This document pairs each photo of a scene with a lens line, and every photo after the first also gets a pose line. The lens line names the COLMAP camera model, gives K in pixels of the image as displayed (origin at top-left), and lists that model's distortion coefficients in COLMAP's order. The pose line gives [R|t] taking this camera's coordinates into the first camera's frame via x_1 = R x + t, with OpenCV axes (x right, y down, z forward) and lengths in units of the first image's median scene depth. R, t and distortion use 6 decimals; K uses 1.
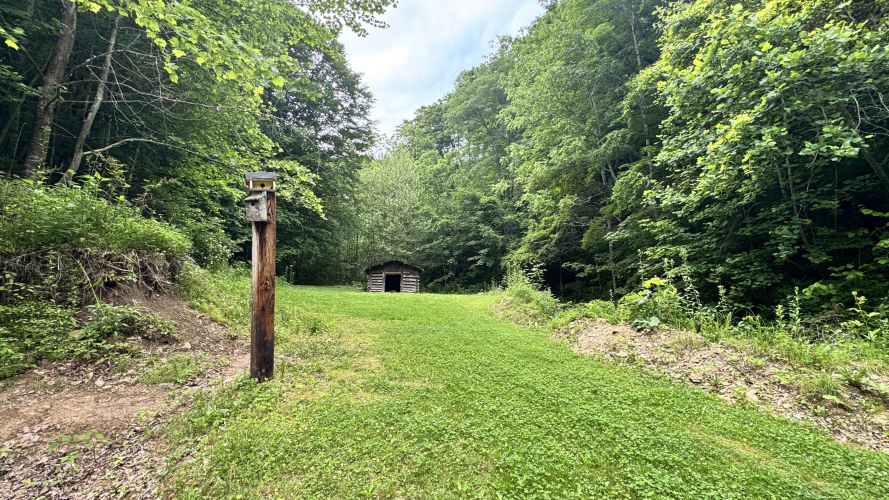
lens RADIAL K [[414.5, 0, 447.5], [0, 414.5, 247.7], [0, 0, 1]] dist [-0.001771, -0.000132]
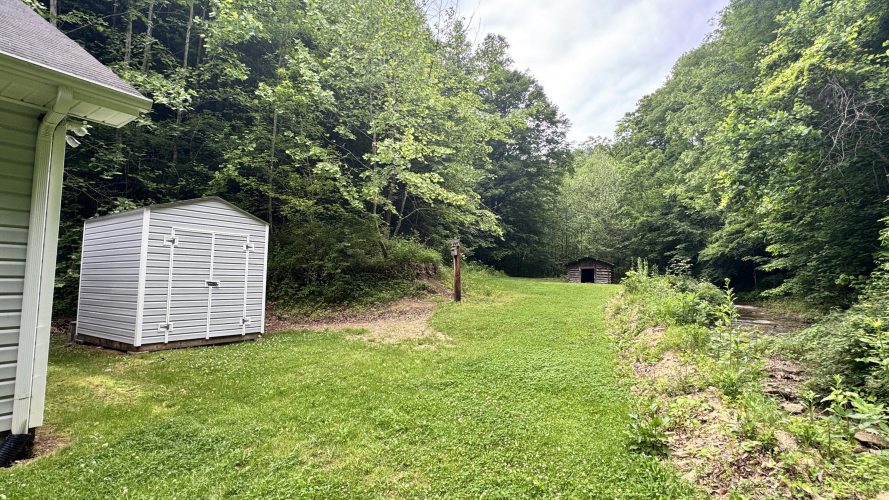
lens RADIAL K [[414.5, 0, 447.5], [0, 414.5, 247.7], [0, 0, 1]] dist [-0.001771, -0.000132]
pose [[0.844138, -0.034129, -0.535038, 0.176726], [0.042247, 0.999103, 0.002924, -0.018577], [0.534458, -0.025072, 0.844823, -0.255062]]
